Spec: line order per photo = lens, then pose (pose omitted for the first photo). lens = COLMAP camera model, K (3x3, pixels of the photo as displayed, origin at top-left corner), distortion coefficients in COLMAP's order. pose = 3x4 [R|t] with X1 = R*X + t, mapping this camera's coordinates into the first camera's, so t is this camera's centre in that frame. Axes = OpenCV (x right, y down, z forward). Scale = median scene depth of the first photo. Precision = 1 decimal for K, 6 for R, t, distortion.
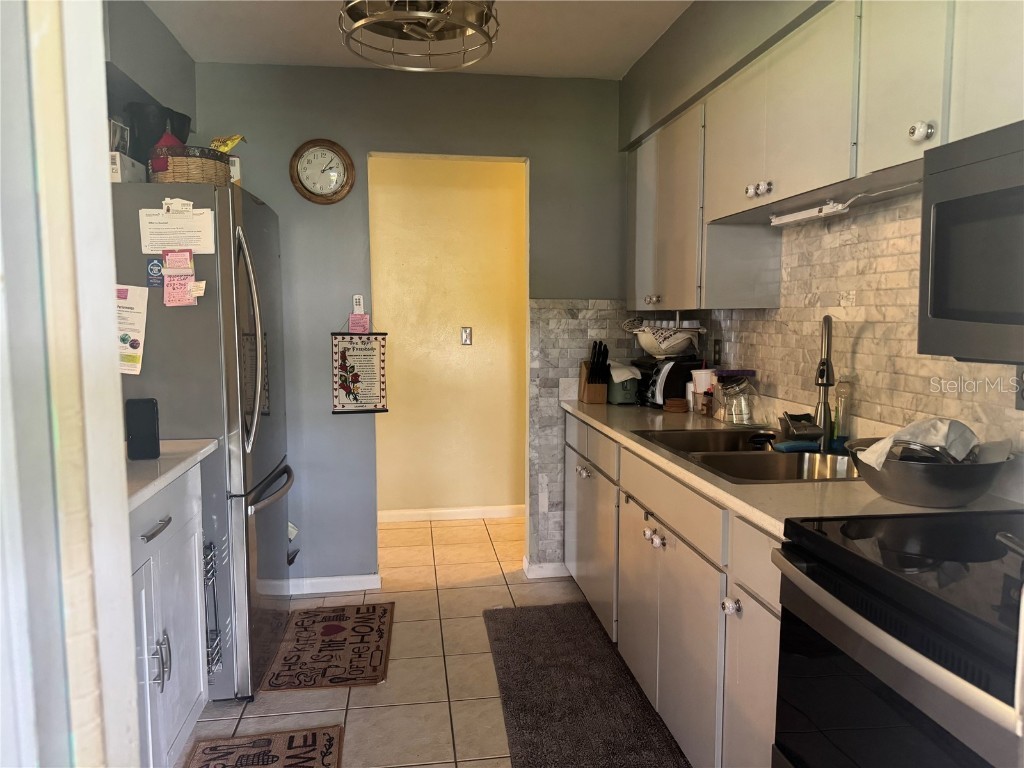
lens RADIAL K [[739.3, 0, 485.5], [0, 739.3, 393.0], [0, 0, 1]] dist [0.120806, -0.207399]
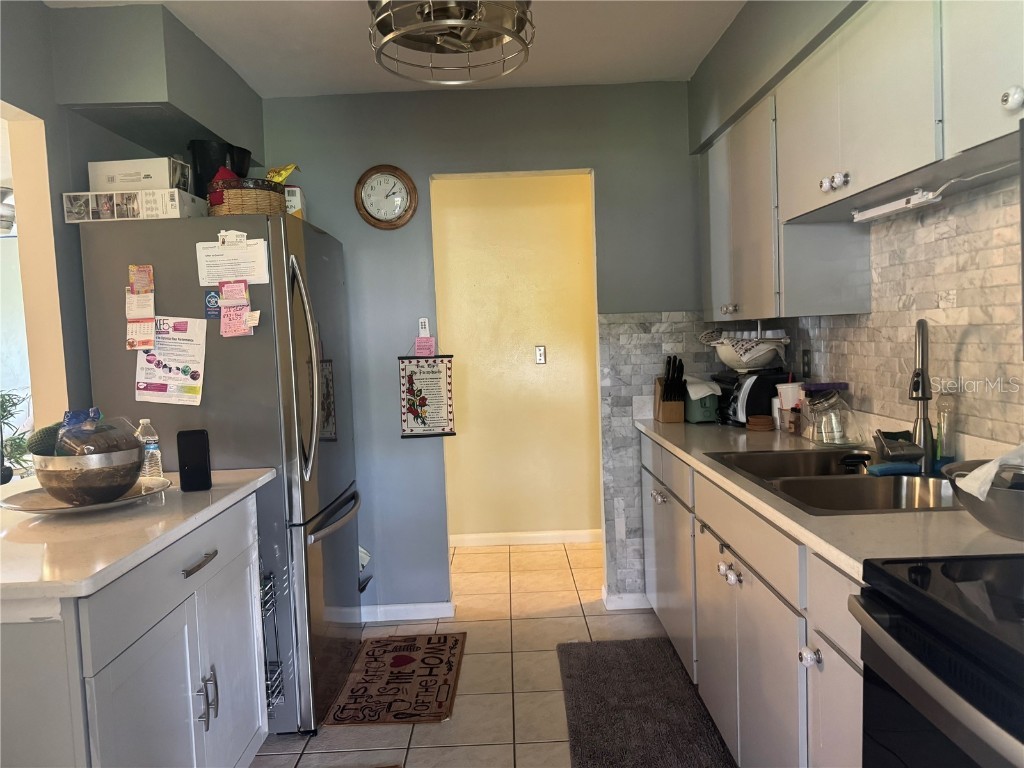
lens RADIAL K [[717.3, 0, 507.1], [0, 717.3, 387.7], [0, 0, 1]] dist [0.089965, -0.114485]
pose [[0.990134, -0.027629, -0.137373, 0.076747], [0.023537, 0.999232, -0.031323, -0.007005], [0.138133, 0.027781, 0.990024, 0.078408]]
